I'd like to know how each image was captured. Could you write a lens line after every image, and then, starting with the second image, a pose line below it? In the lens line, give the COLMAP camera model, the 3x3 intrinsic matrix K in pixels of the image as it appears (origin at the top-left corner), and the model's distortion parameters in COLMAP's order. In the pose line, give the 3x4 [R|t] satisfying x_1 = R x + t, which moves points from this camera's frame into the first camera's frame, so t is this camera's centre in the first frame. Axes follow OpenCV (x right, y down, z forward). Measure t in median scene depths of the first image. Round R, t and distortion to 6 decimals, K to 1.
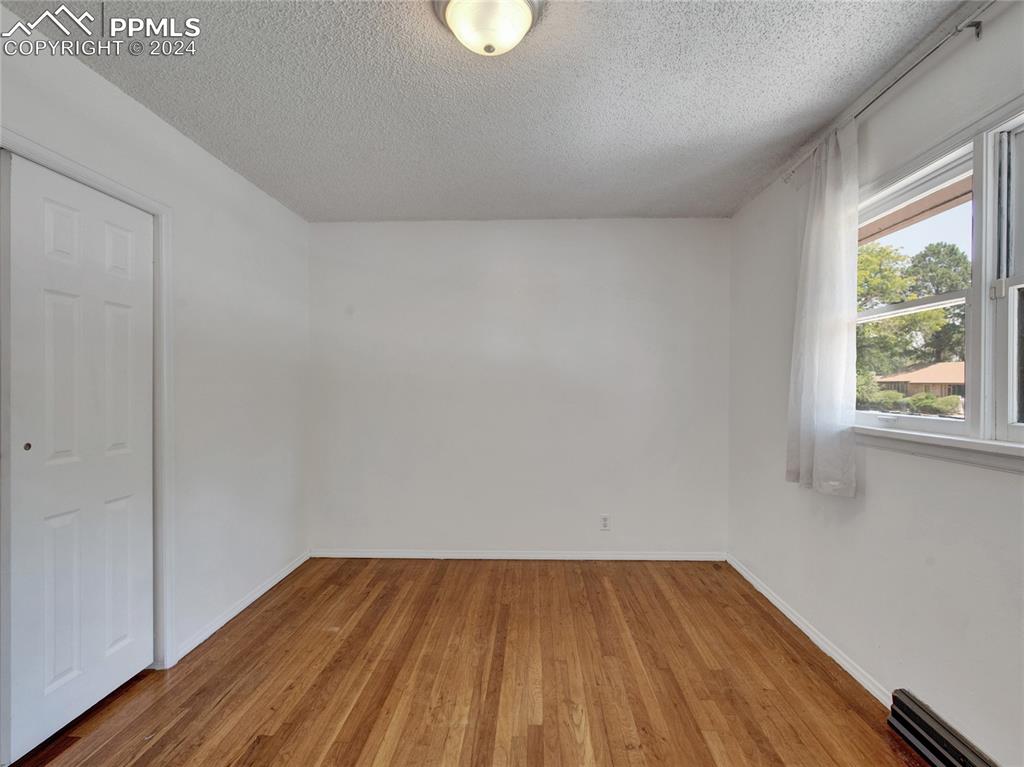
lens RADIAL K [[509.6, 0, 516.3], [0, 509.6, 382.9], [0, 0, 1]] dist [0.000696, 0.000194]
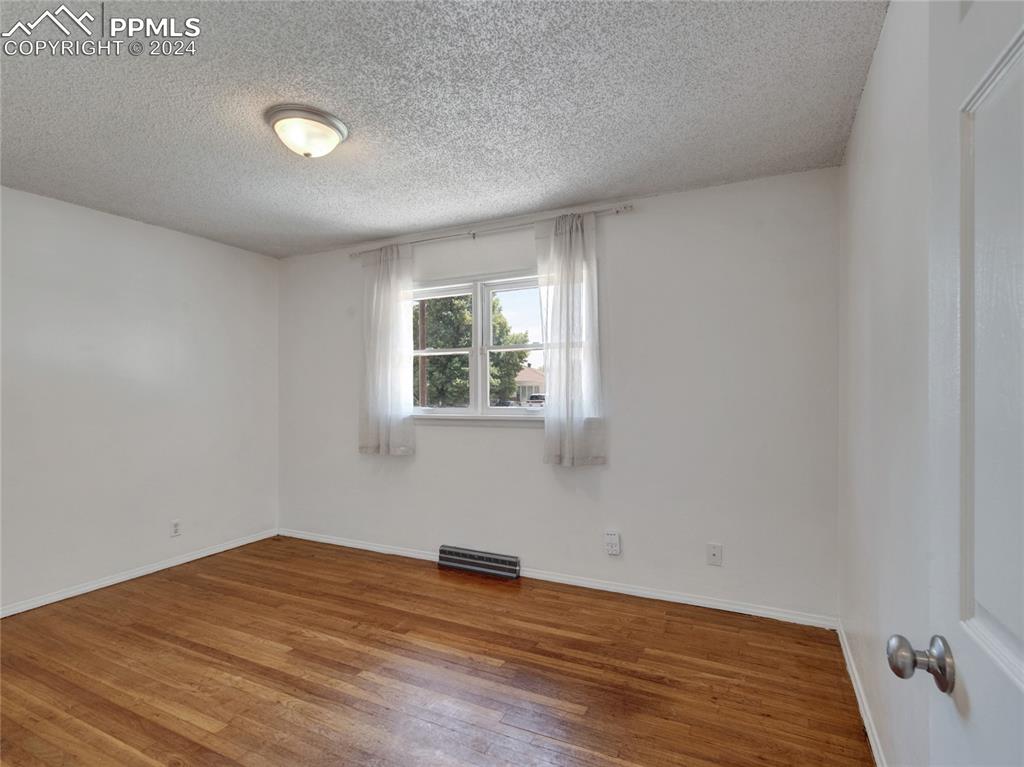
lens RADIAL K [[509.6, 0, 514.3], [0, 509.6, 386.2], [0, 0, 1]] dist [0.000696, 0.000194]
pose [[0.421302, 0.003042, 0.906915, -0.738980], [0.004202, 0.999977, -0.005306, -0.004505], [-0.906911, 0.006046, 0.421280, -0.071757]]
